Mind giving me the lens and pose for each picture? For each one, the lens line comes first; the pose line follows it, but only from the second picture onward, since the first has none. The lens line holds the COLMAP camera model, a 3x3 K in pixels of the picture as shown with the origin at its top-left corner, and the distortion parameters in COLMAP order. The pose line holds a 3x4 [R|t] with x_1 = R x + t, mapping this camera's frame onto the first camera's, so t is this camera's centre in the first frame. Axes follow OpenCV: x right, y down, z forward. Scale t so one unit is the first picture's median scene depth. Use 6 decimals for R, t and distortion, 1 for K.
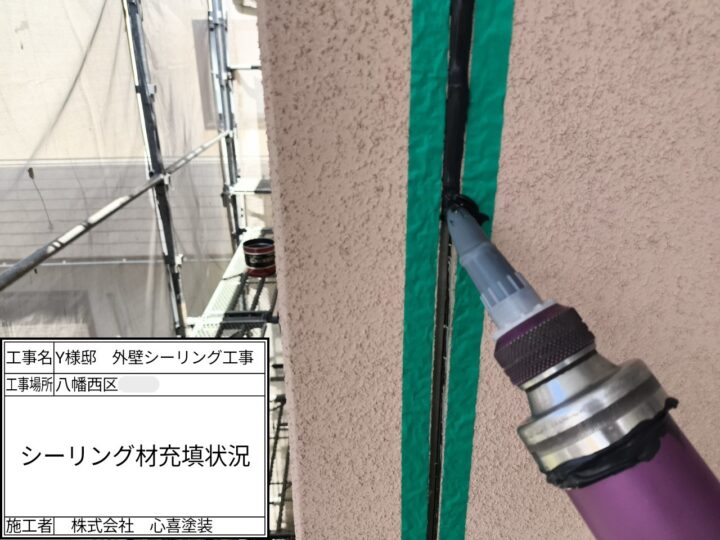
lens RADIAL K [[553.4, 0, 361.2], [0, 553.4, 273.9], [0, 0, 1]] dist [0.033527, -0.083310]
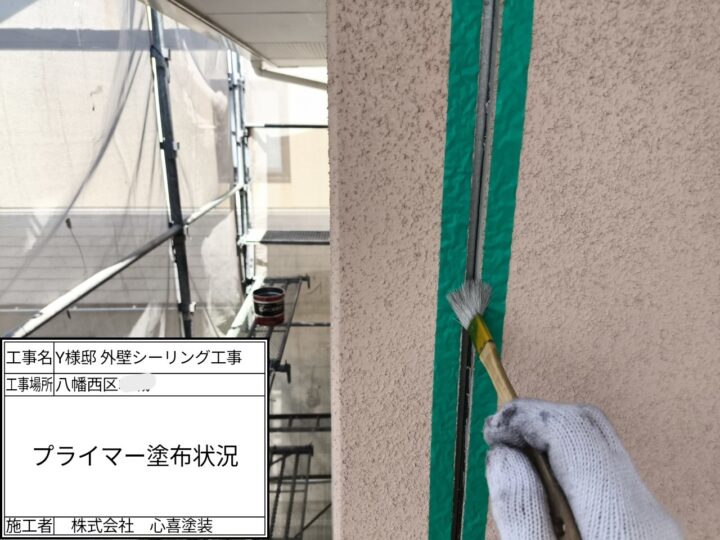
lens RADIAL K [[553.4, 0, 356.0], [0, 553.4, 264.0], [0, 0, 1]] dist [0.033527, -0.083310]
pose [[0.999695, 0.017095, -0.017851, -0.080359], [-0.018938, 0.993886, -0.108776, 0.007352], [0.015882, 0.109081, 0.993906, -0.244169]]
